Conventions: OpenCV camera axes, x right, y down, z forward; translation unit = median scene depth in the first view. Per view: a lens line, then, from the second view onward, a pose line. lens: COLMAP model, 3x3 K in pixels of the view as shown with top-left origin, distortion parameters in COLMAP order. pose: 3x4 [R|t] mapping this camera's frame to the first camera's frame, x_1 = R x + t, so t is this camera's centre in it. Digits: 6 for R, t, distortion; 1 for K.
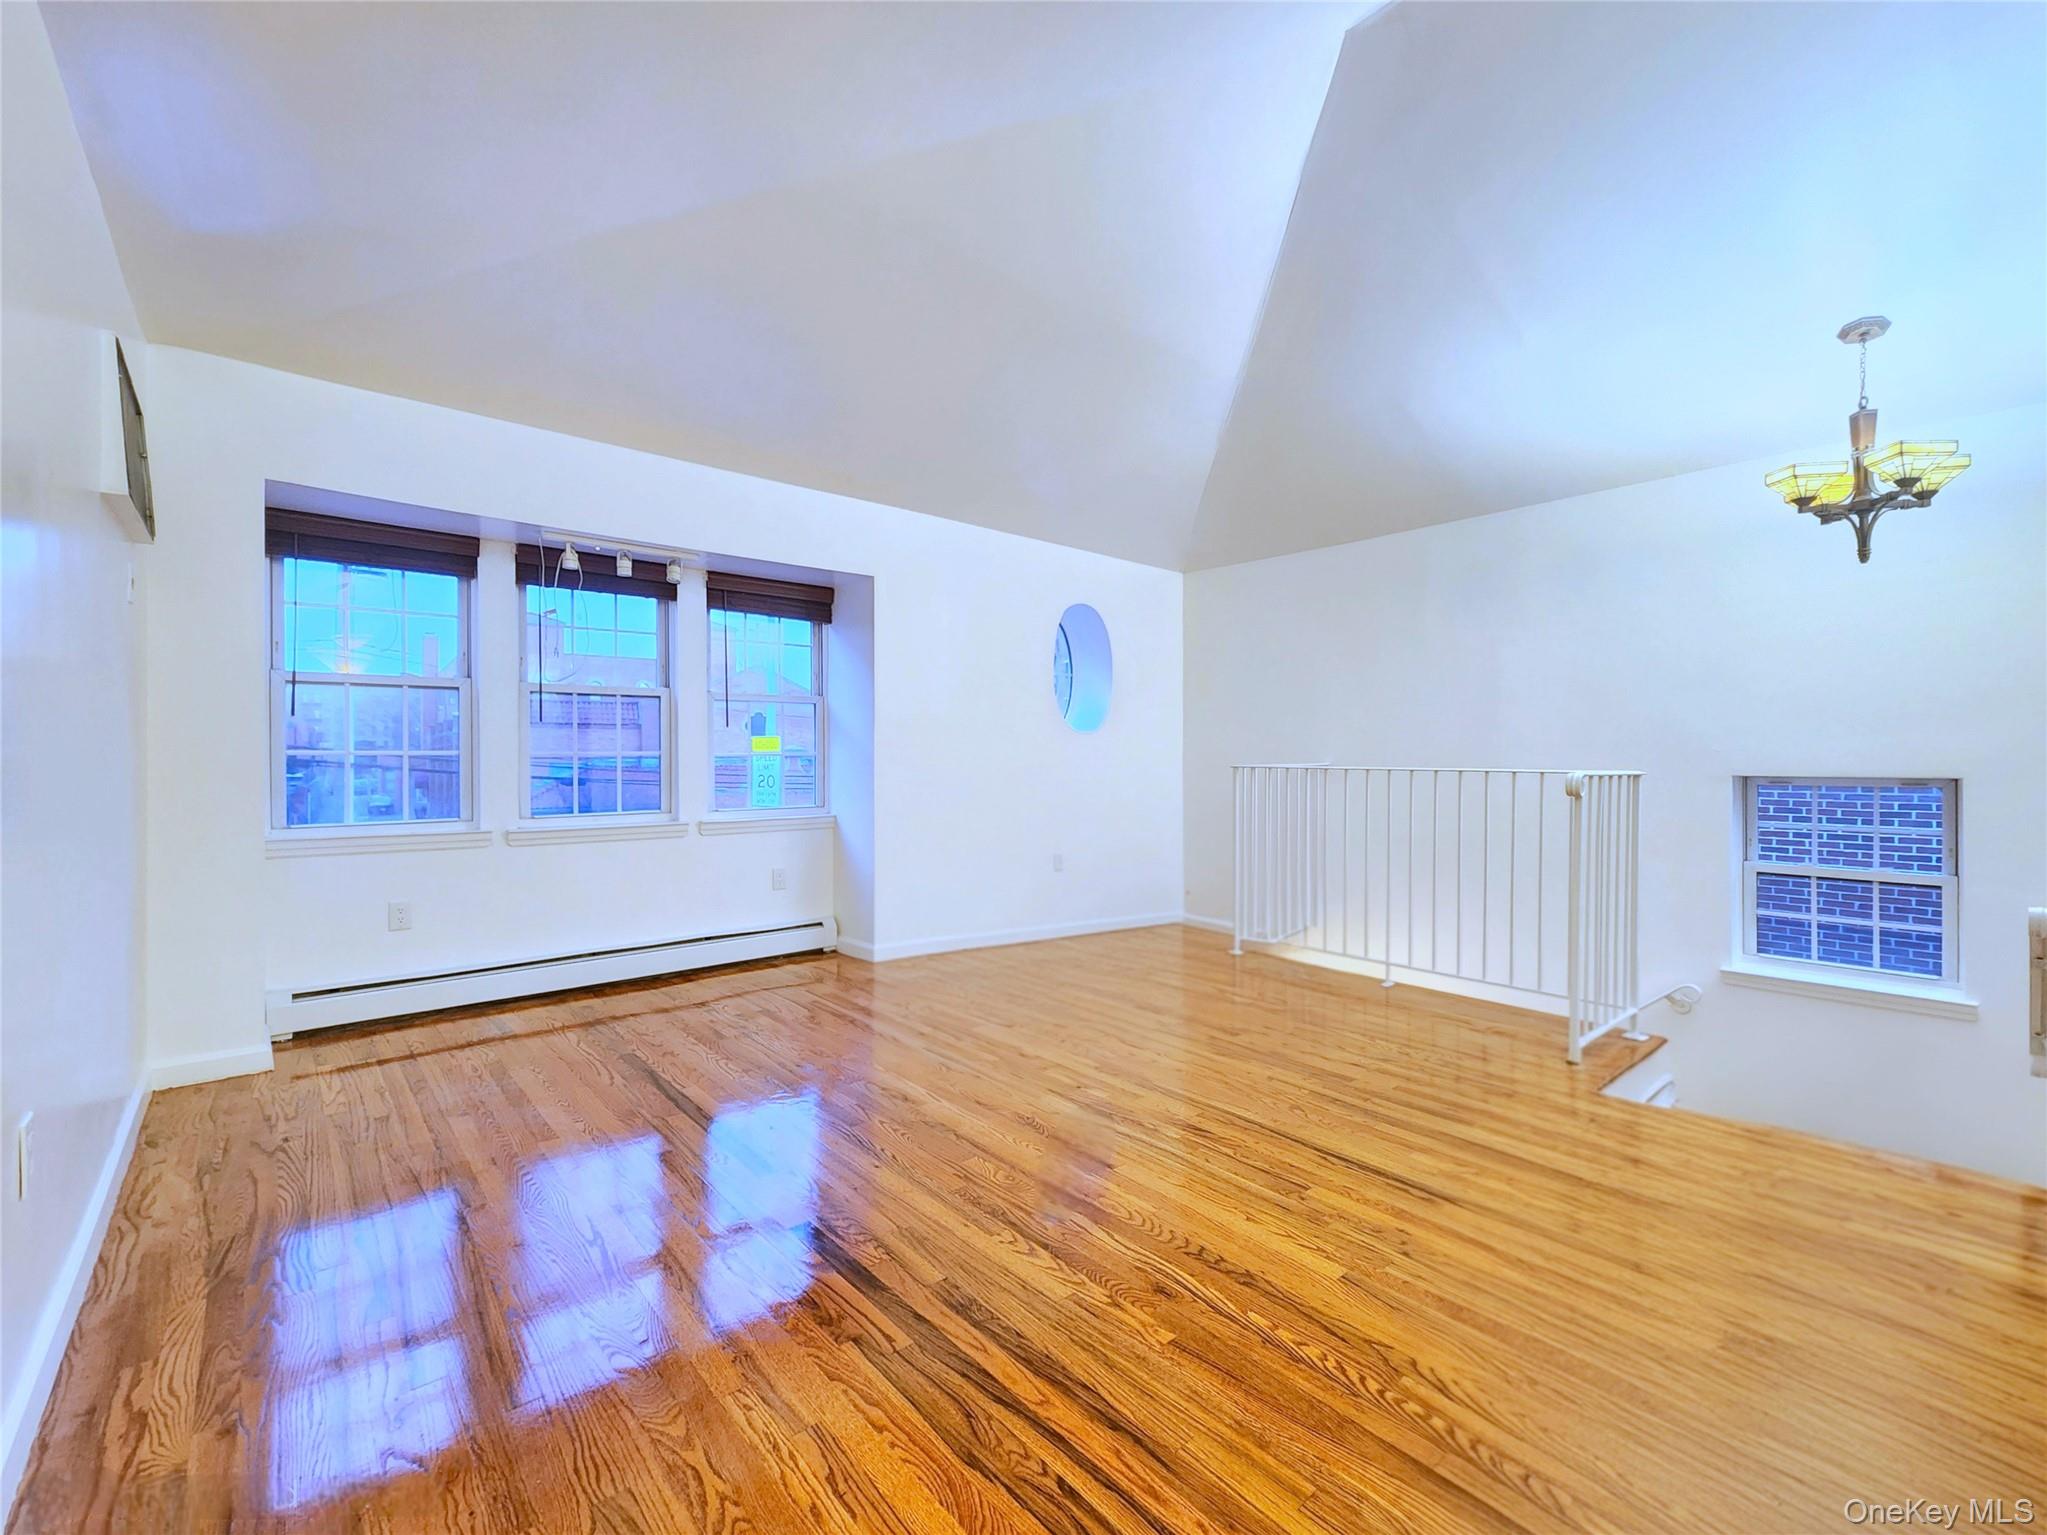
lens RADIAL K [[853.9, 0, 1017.6], [0, 853.9, 755.4], [0, 0, 1]] dist [0.001283, -0.000220]
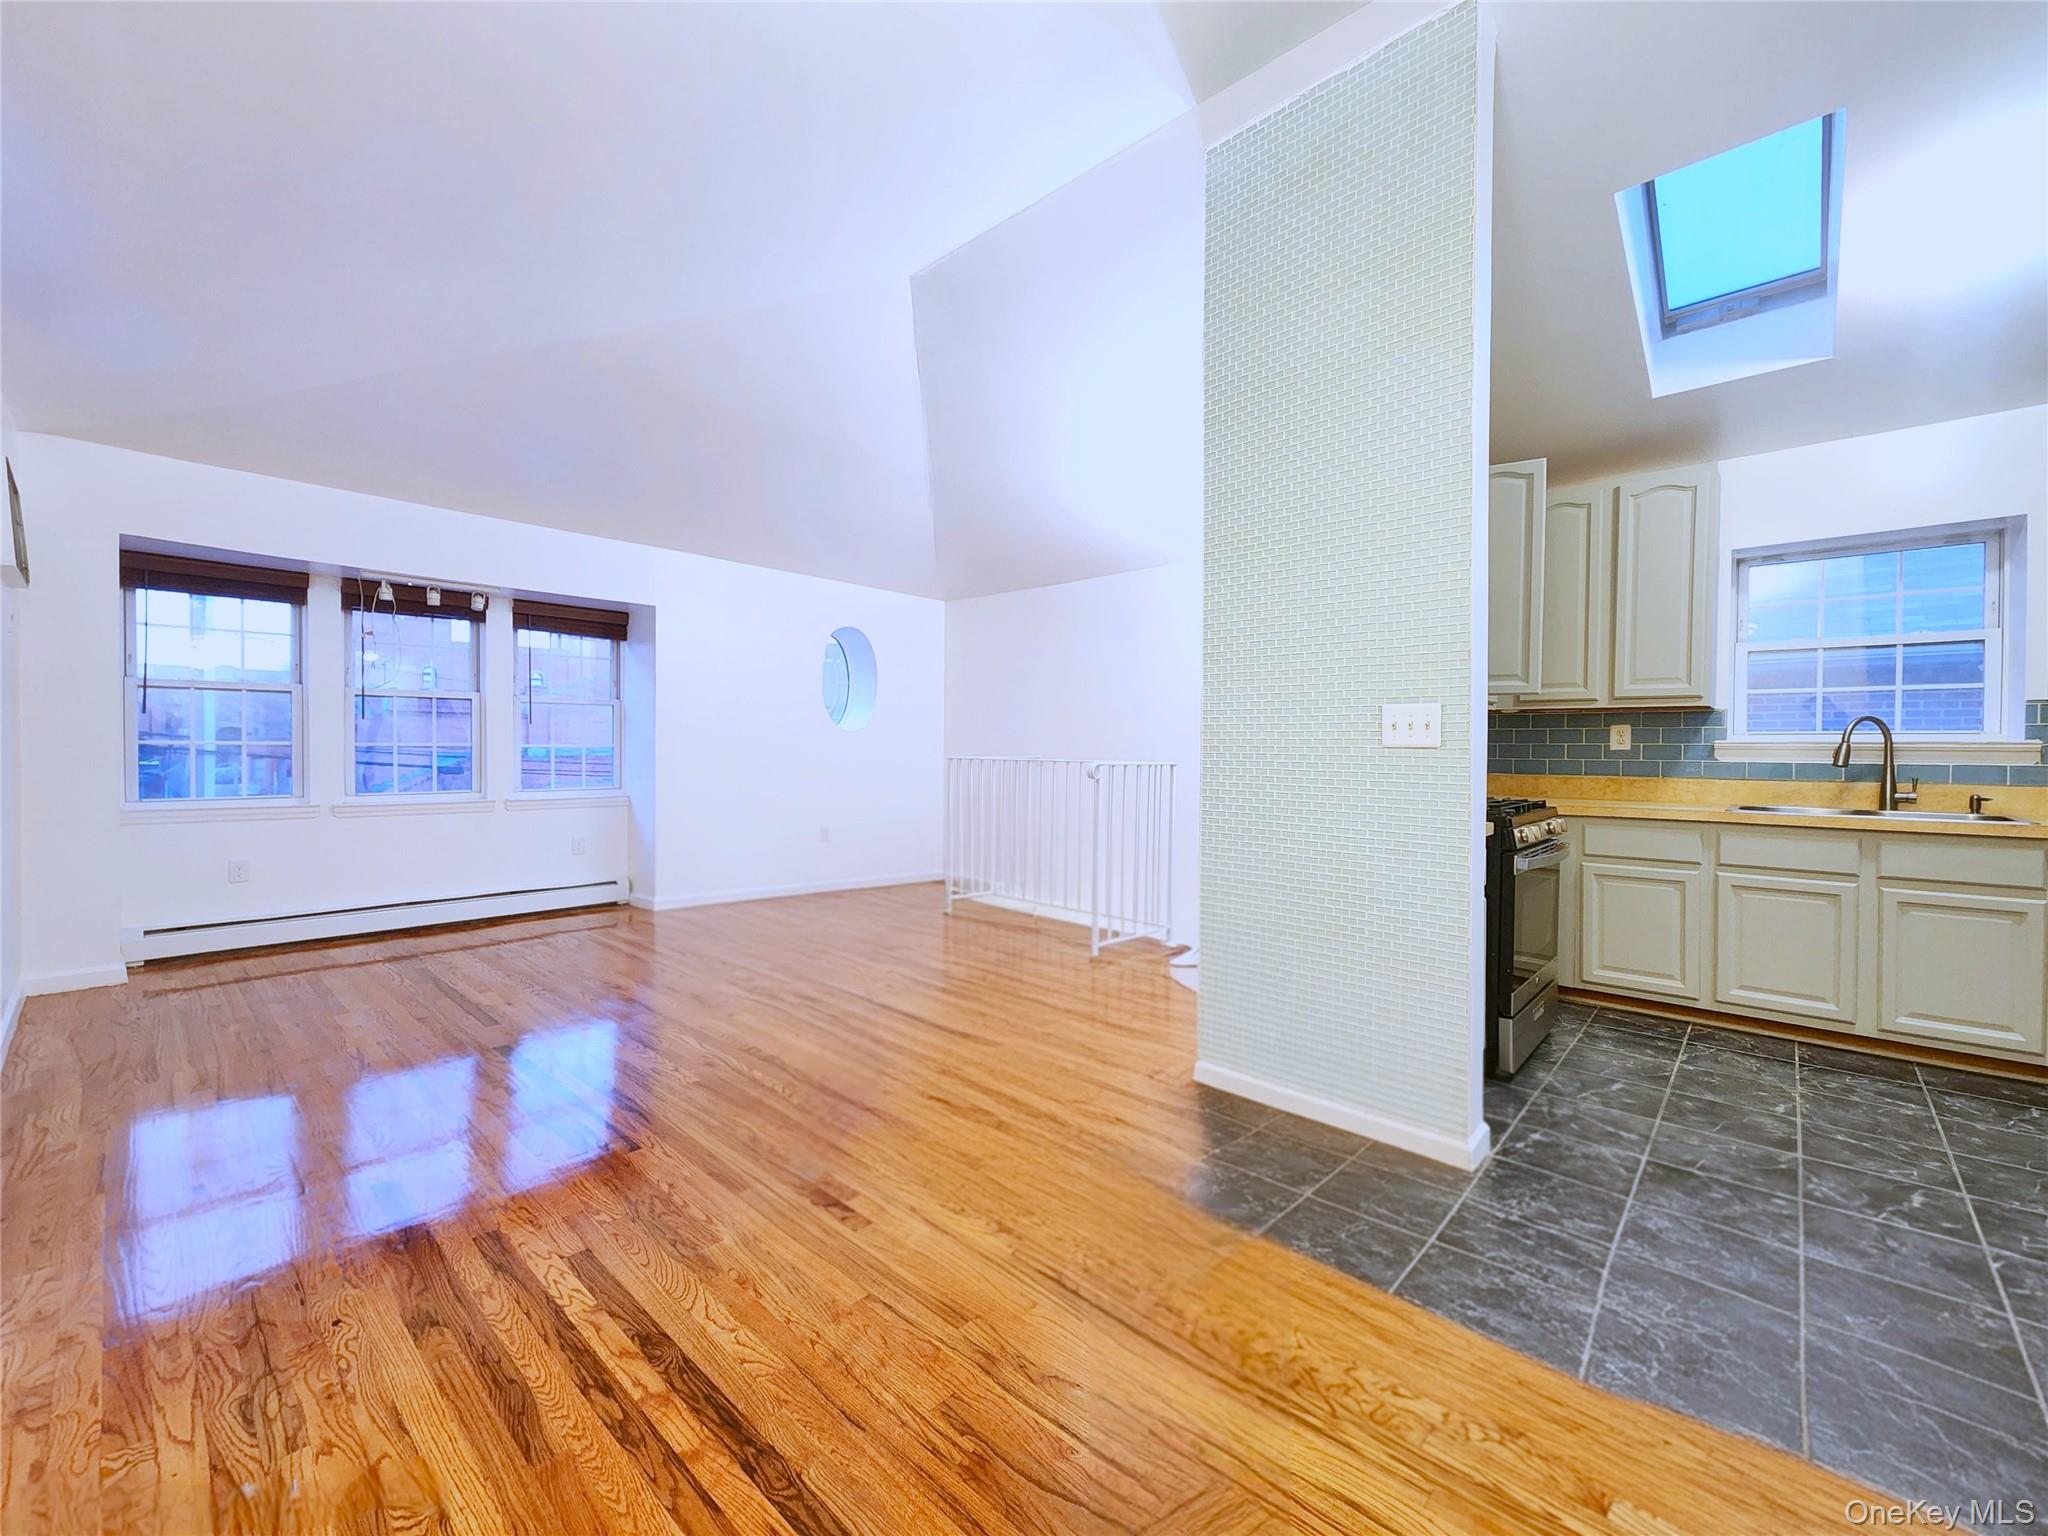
lens RADIAL K [[822.8, 0, 1021.1], [0, 822.8, 755.2], [0, 0, 1]] dist [0.000186, -0.000261]
pose [[0.993714, 0.006613, 0.111752, 0.300083], [-0.007559, 0.999939, 0.008044, -0.003495], [-0.111692, -0.008839, 0.993704, -0.348381]]
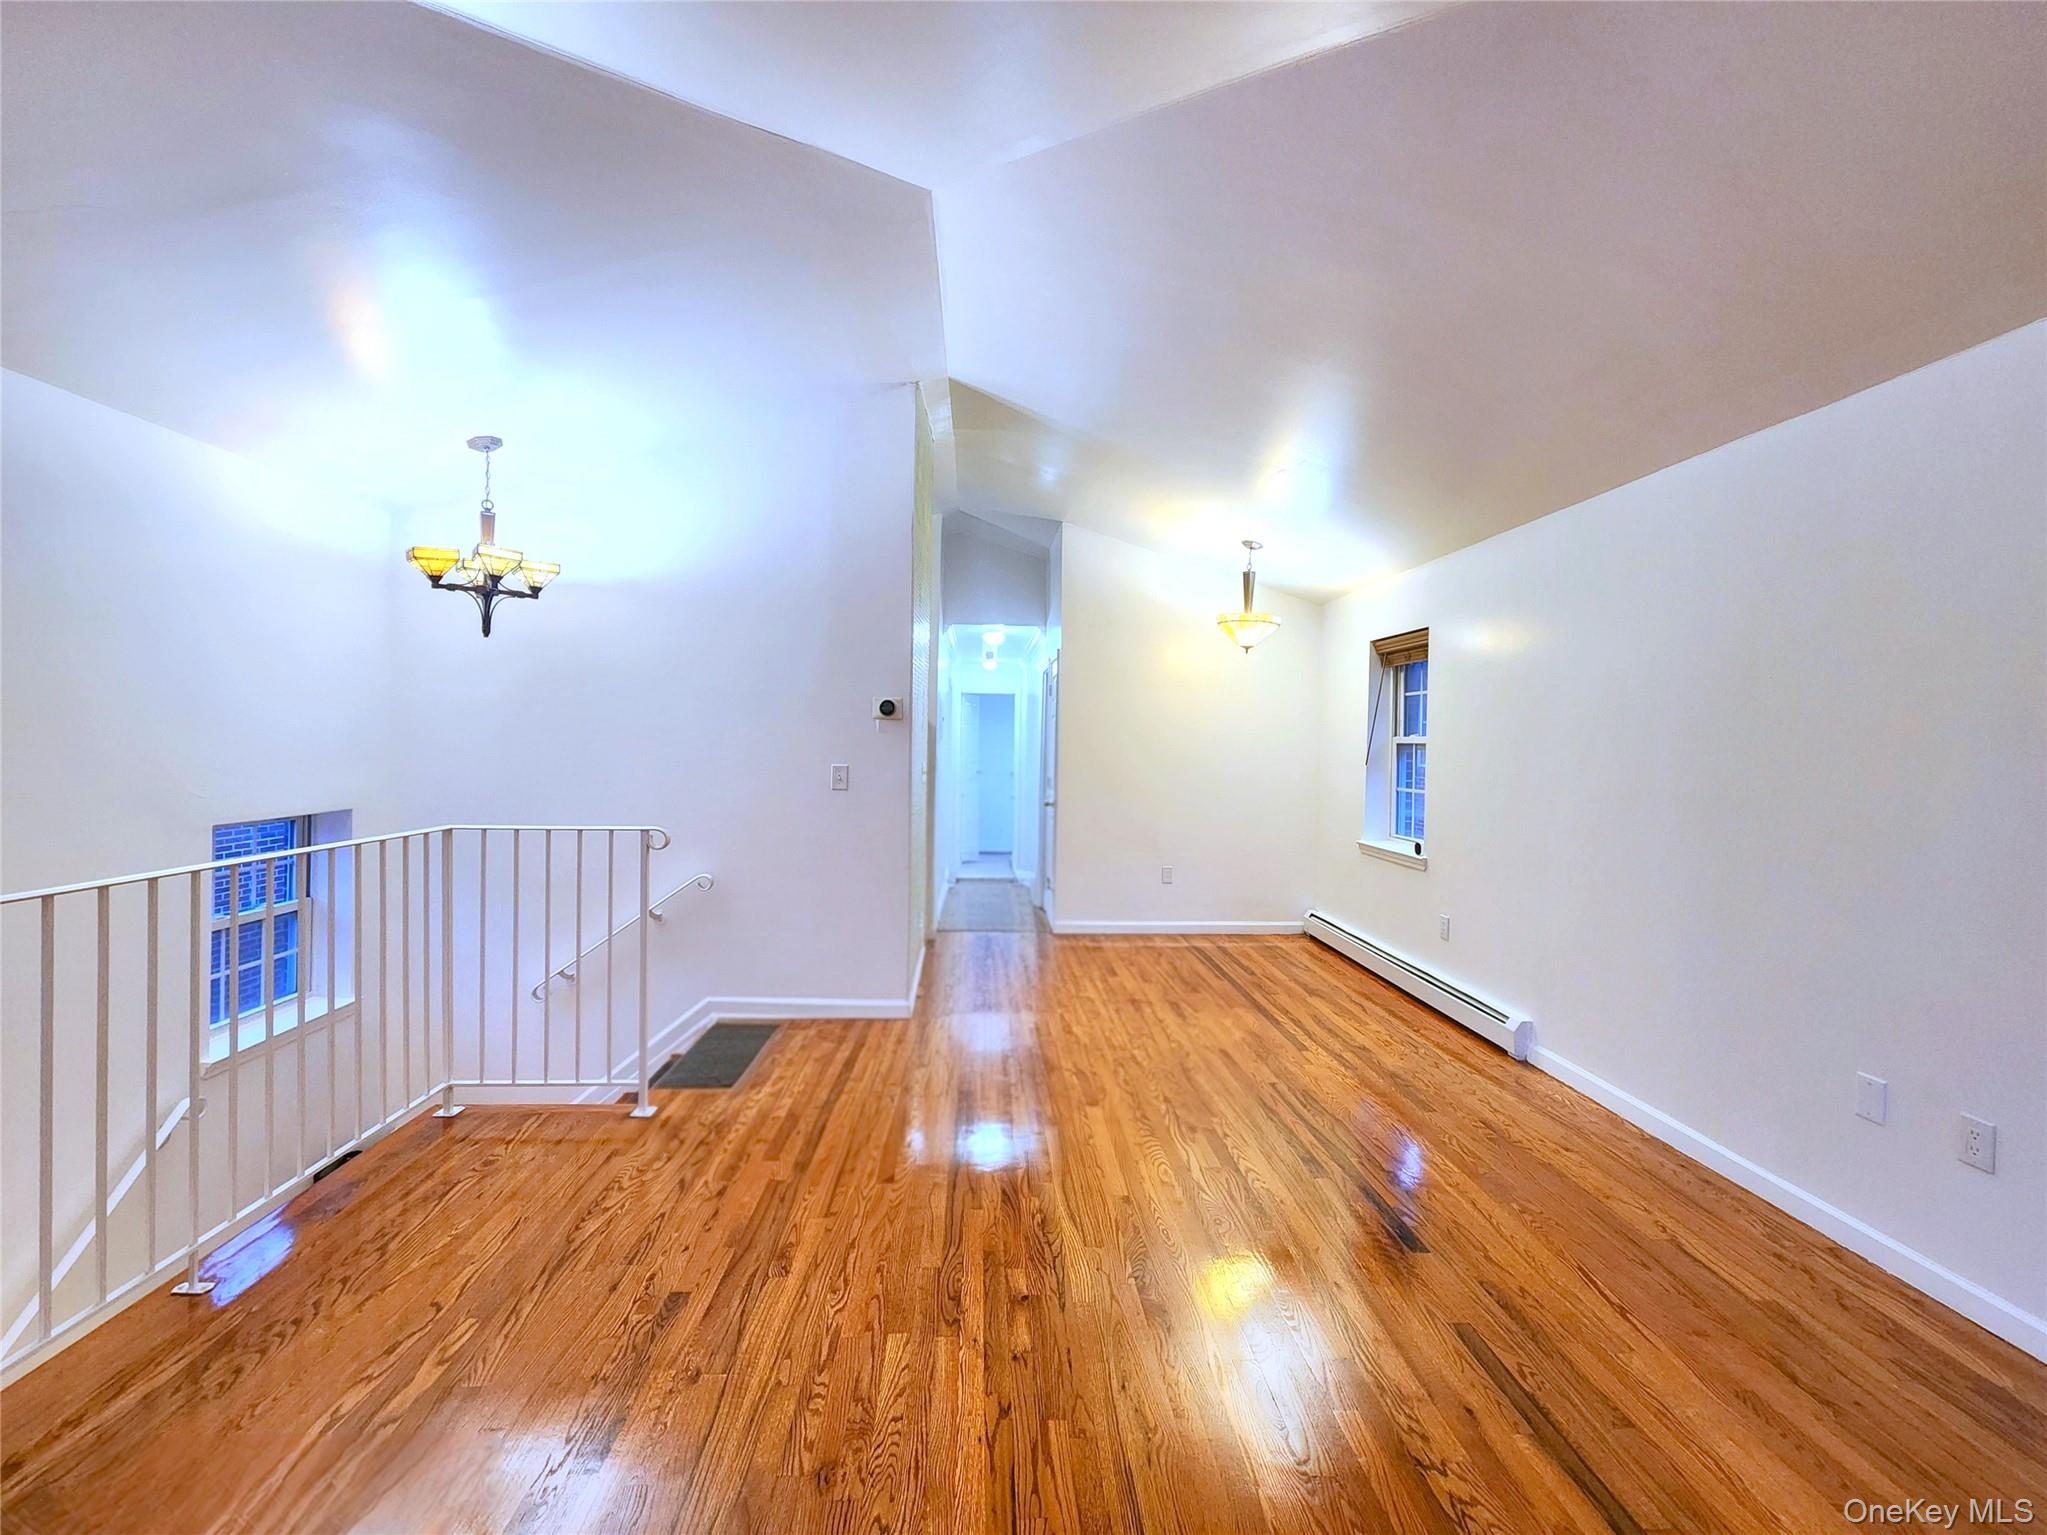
lens RADIAL K [[830.7, 0, 1007.1], [0, 830.7, 762.6], [0, 0, 1]] dist [0.002516, -0.000008]
pose [[-0.769463, -0.035764, 0.637689, -0.299642], [-0.020969, 0.999307, 0.030743, -0.086607], [-0.638347, 0.010284, -0.769680, 1.280995]]
